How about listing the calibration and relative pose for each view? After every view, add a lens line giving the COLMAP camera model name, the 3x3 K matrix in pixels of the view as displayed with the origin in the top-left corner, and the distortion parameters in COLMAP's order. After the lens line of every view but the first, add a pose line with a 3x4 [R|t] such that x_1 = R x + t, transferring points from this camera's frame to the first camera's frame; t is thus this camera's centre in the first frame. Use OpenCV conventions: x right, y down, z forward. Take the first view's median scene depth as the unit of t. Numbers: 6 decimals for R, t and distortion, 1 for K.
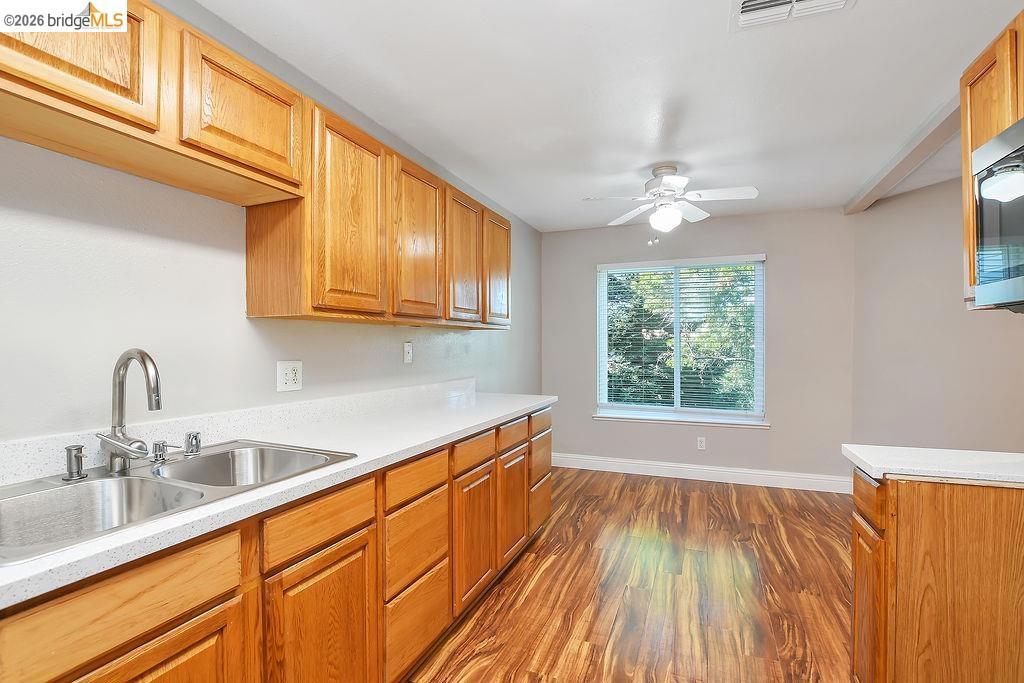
lens RADIAL K [[466.9, 0, 510.8], [0, 466.9, 346.0], [0, 0, 1]] dist [-0.020904, 0.000176]
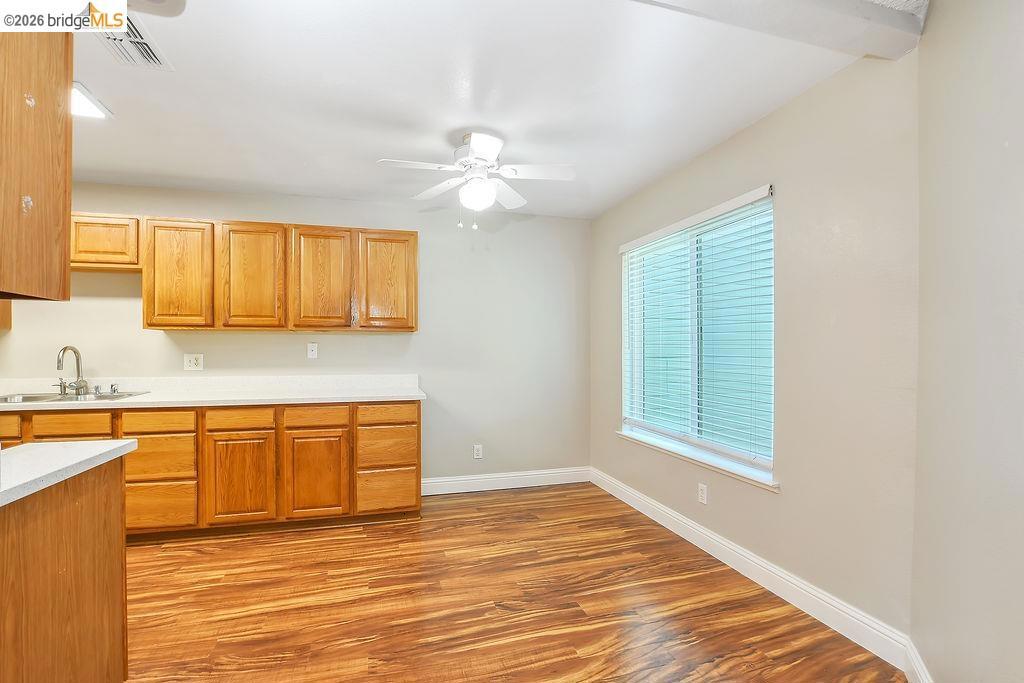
lens RADIAL K [[466.9, 0, 510.8], [0, 466.9, 346.0], [0, 0, 1]] dist [-0.020904, 0.000176]
pose [[0.619677, -0.003344, -0.784850, 1.215136], [0.000053, 0.999991, -0.004218, 0.007184], [0.784857, 0.002572, 0.619672, 0.610220]]
